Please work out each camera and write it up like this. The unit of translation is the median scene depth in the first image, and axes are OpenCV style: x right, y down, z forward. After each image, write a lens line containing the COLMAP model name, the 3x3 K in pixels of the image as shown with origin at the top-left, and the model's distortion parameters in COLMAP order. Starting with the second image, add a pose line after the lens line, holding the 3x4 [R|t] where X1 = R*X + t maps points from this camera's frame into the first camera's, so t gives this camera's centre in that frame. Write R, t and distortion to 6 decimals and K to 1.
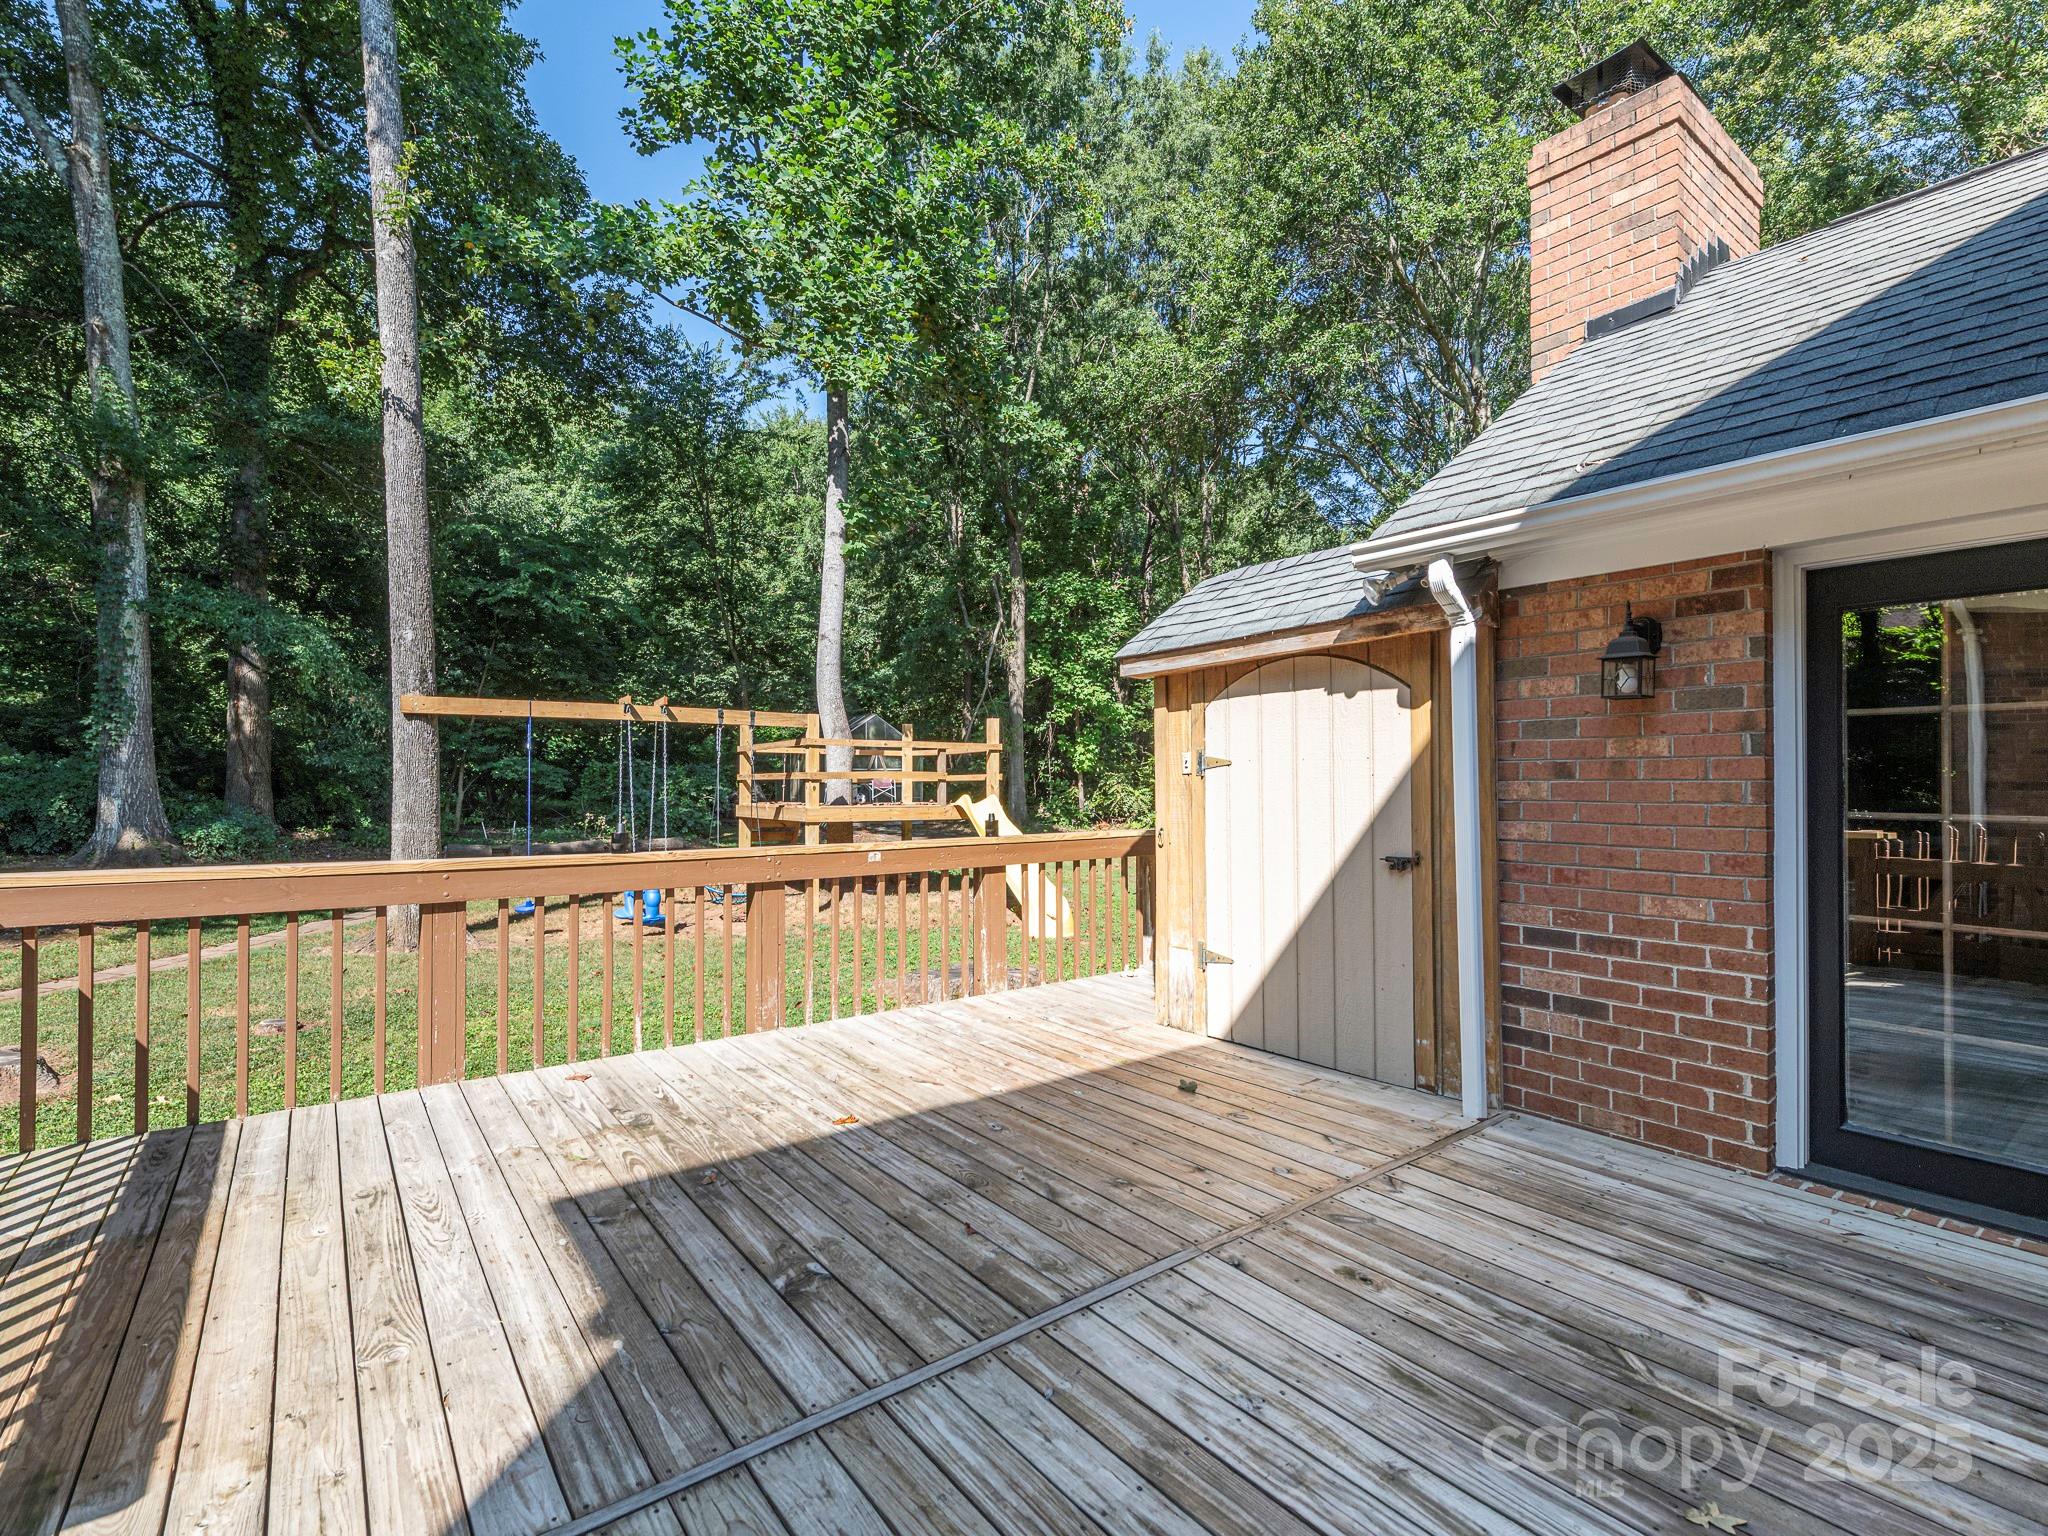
lens RADIAL K [[952.4, 0, 1027.1], [0, 952.4, 777.3], [0, 0, 1]] dist [0.009405, -0.002480]
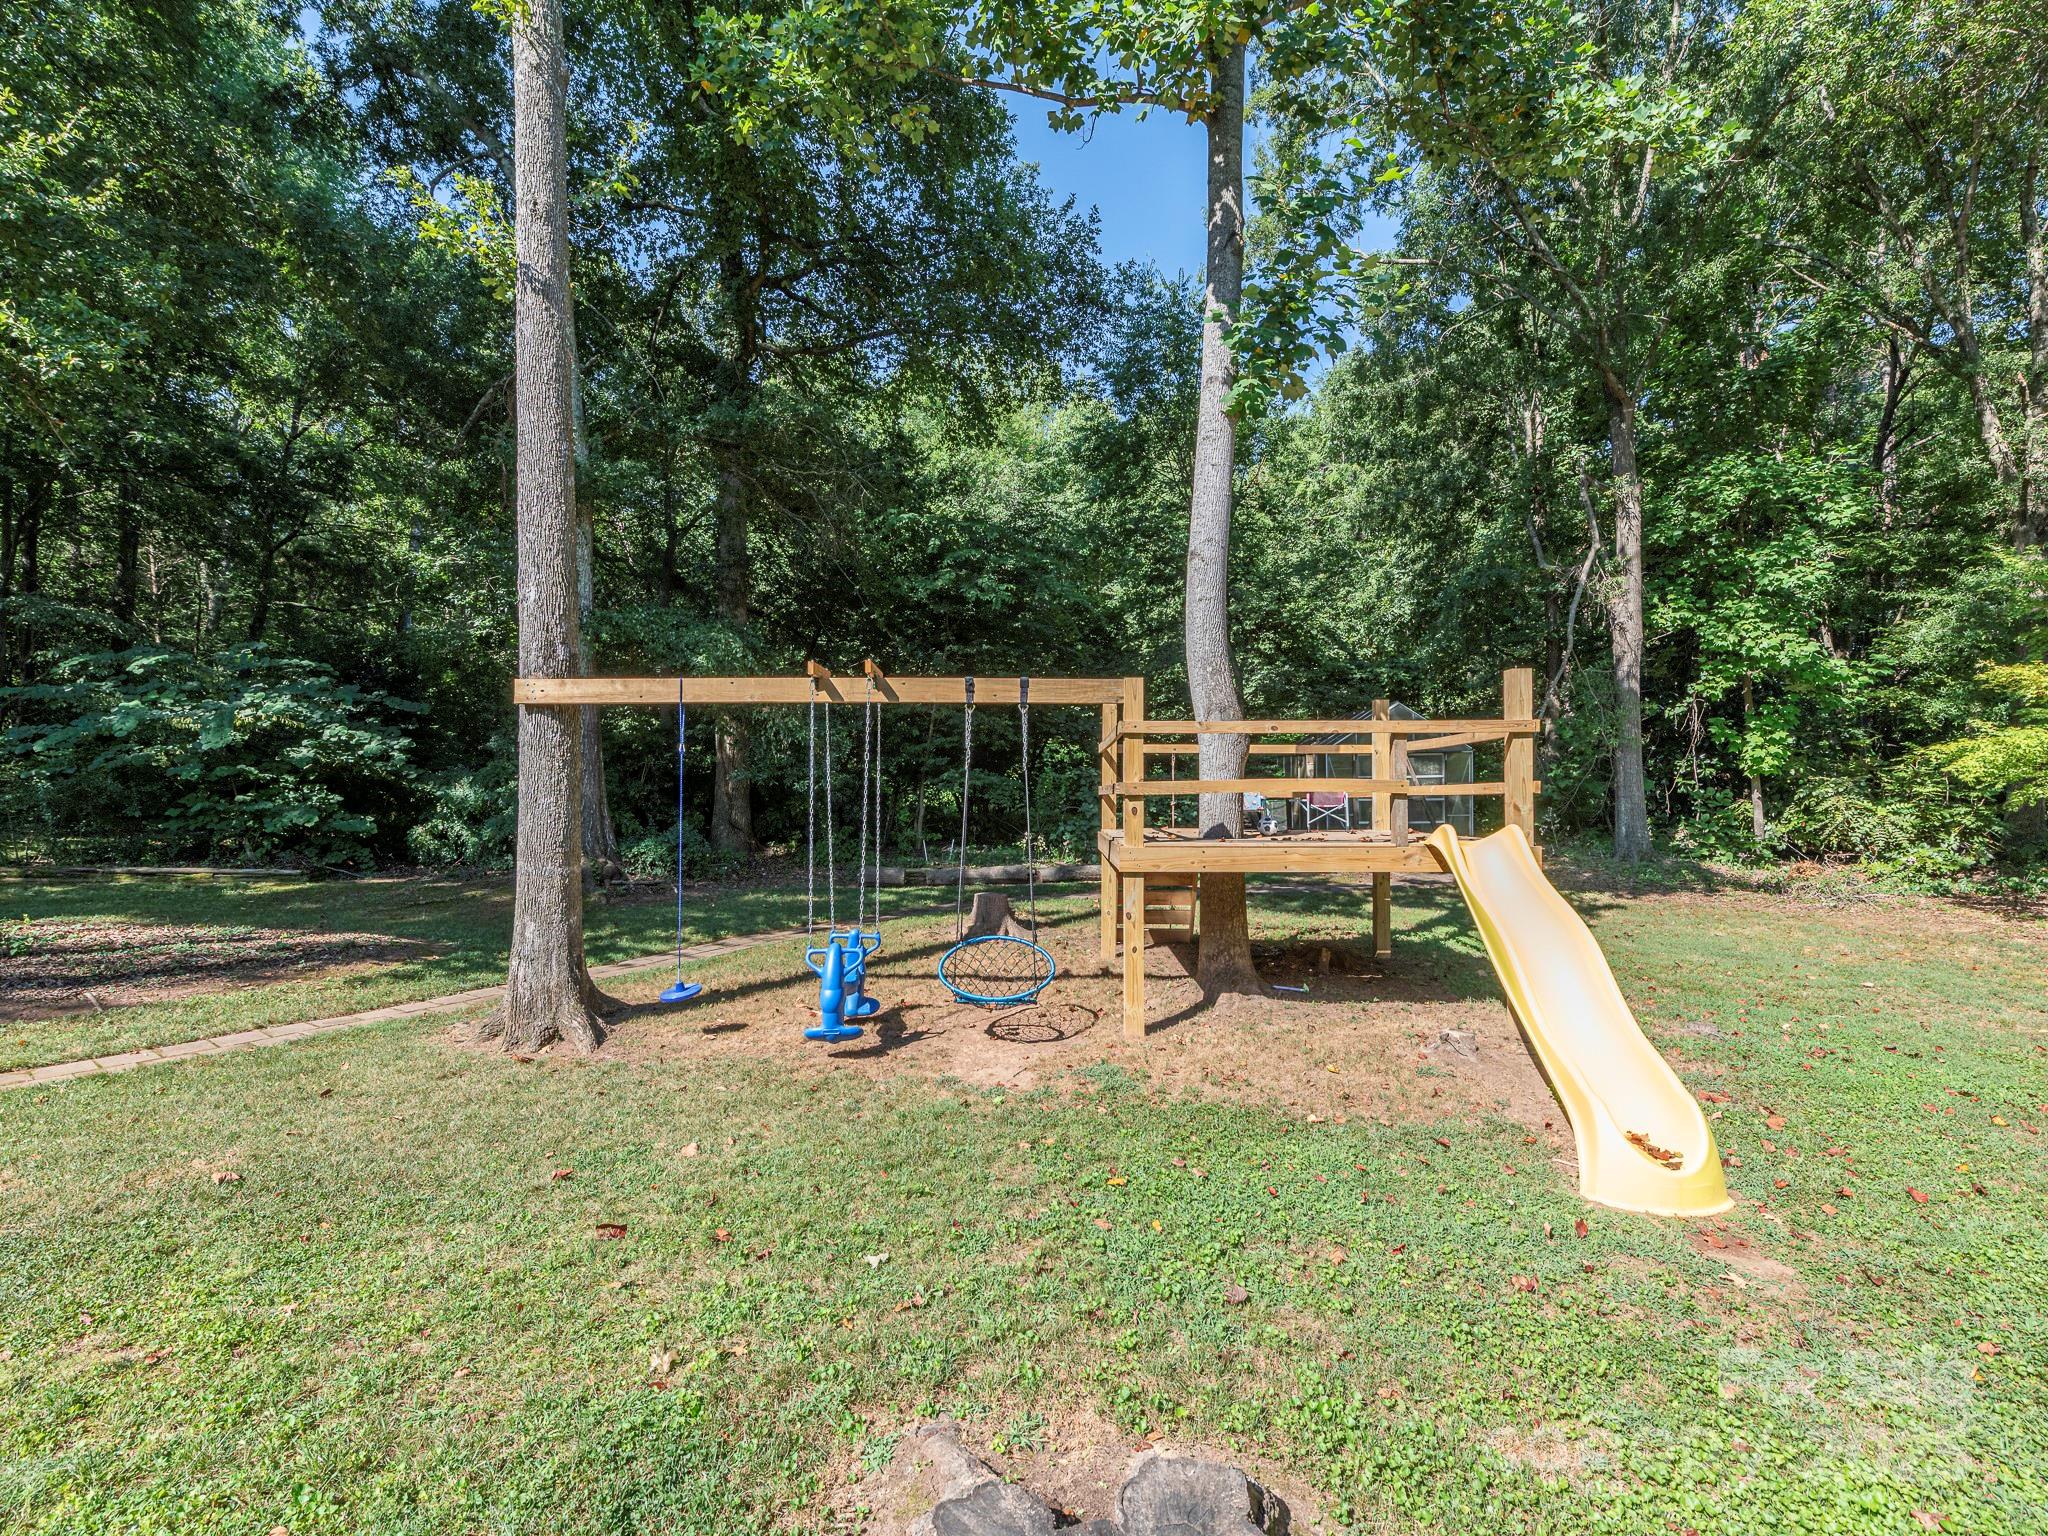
lens RADIAL K [[935.8, 0, 1017.9], [0, 935.8, 776.3], [0, 0, 1]] dist [0.011792, -0.002765]
pose [[0.818434, -0.012961, -0.574454, 0.037785], [0.006837, 0.999894, -0.012820, -0.002384], [0.574560, 0.006564, 0.818436, 0.562937]]
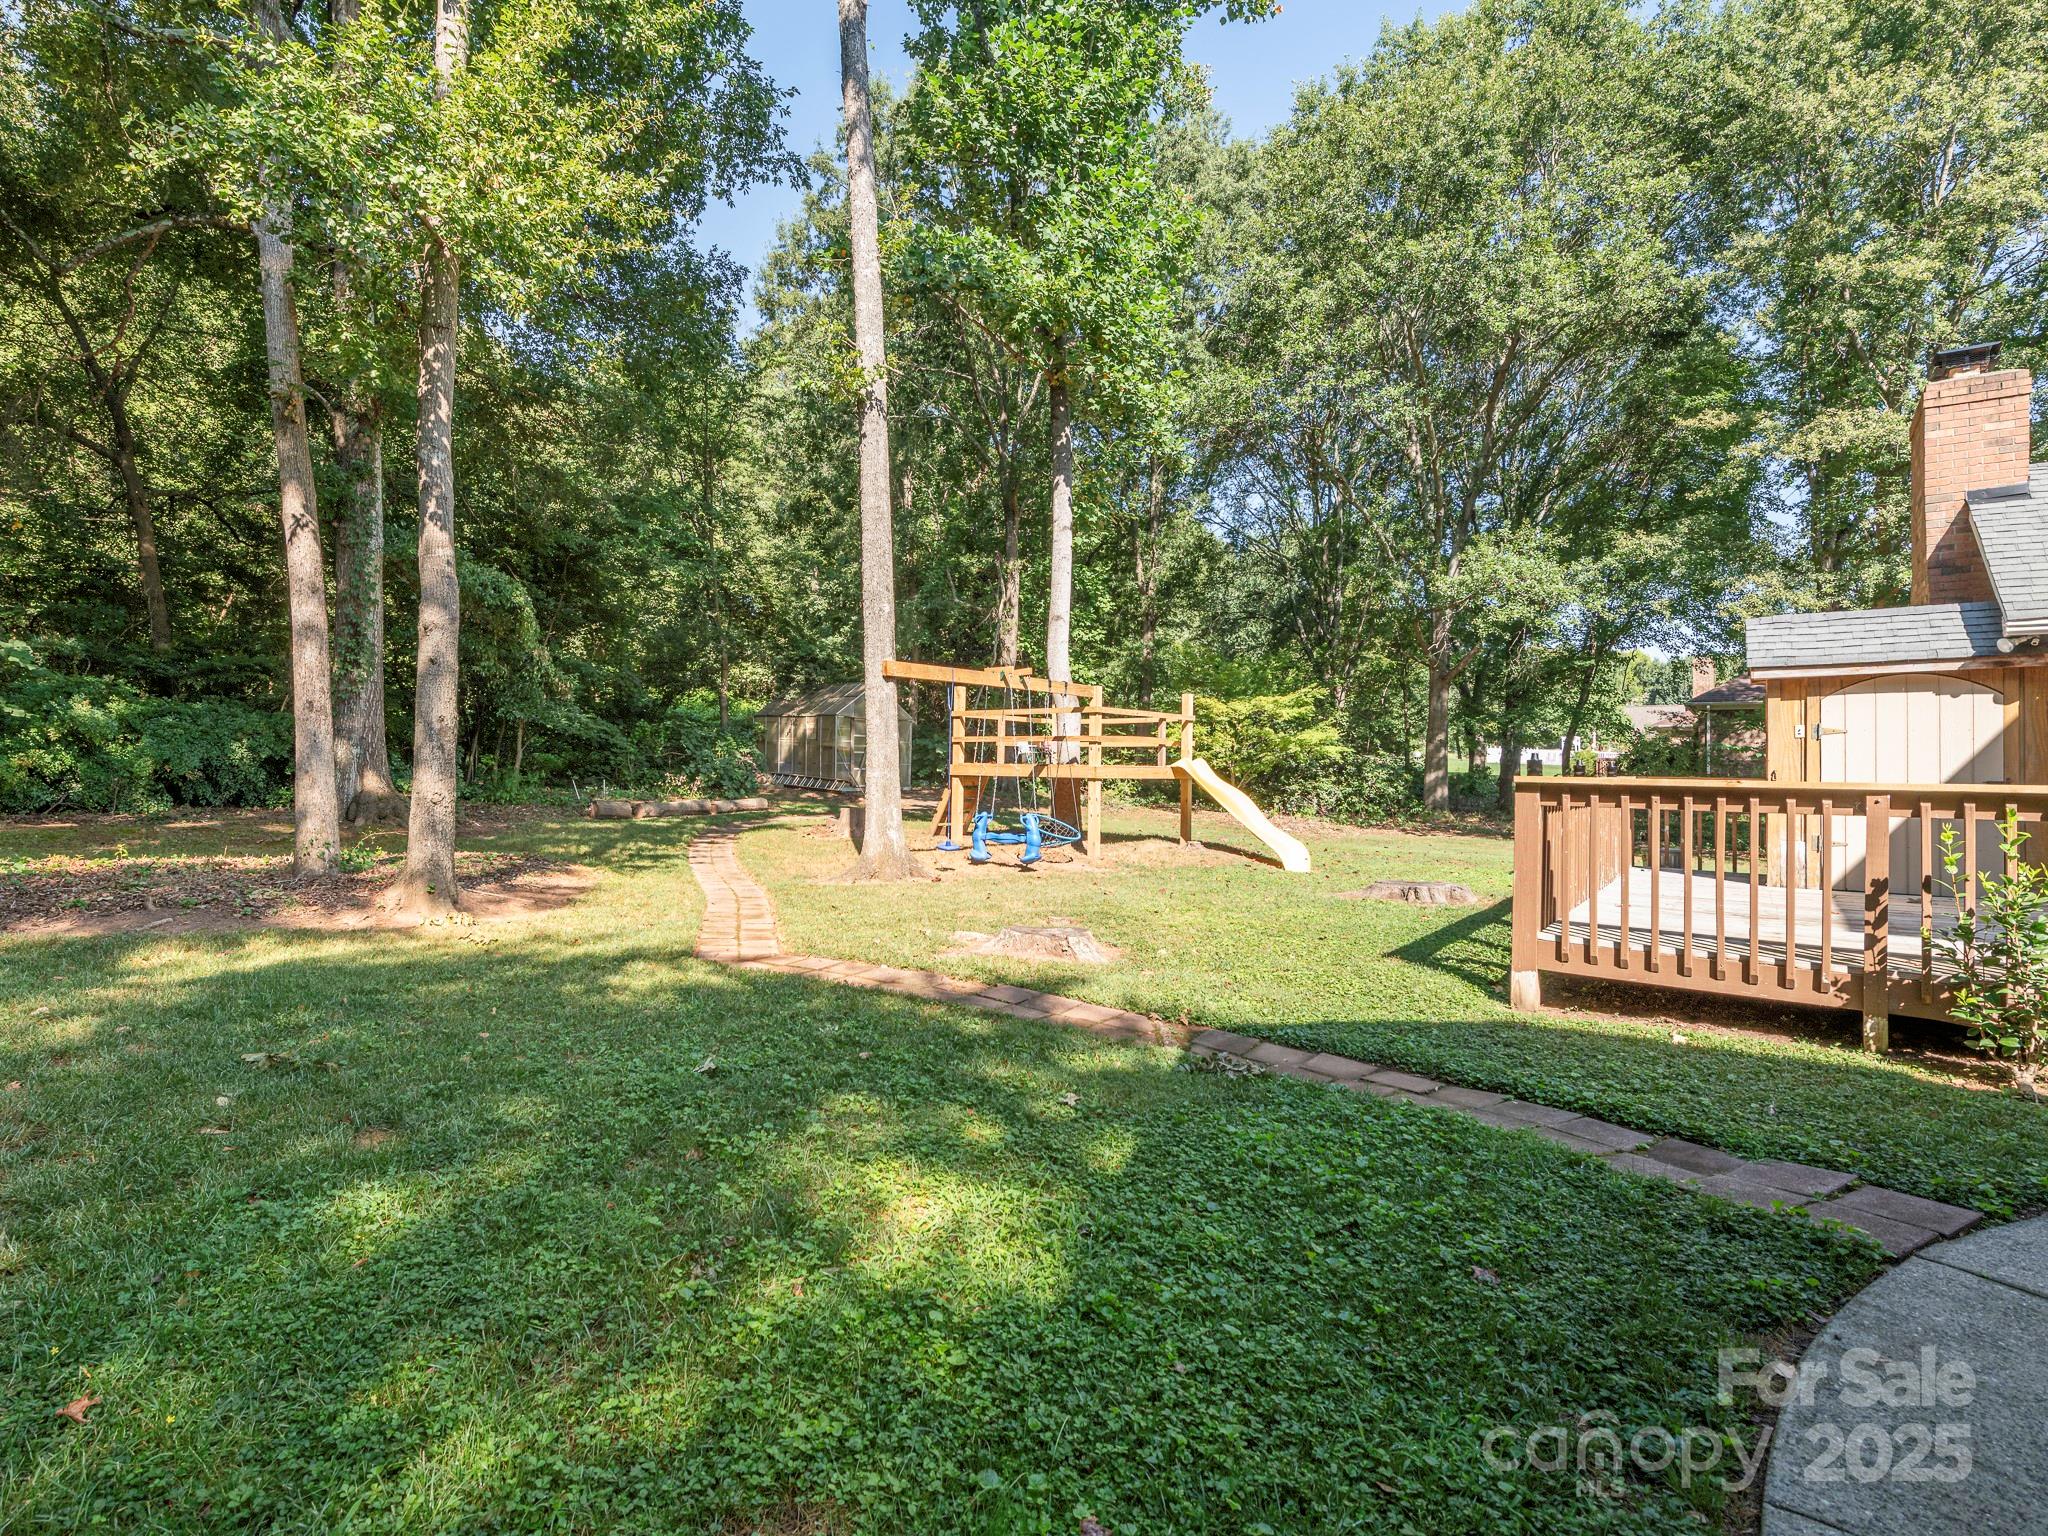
lens RADIAL K [[952.4, 0, 1036.0], [0, 952.4, 760.4], [0, 0, 1]] dist [0.009405, -0.002480]
pose [[0.967598, 0.017210, 0.251910, -0.647397], [-0.019619, 0.999783, 0.007054, 0.020474], [-0.251734, -0.011768, 0.967725, -0.124567]]
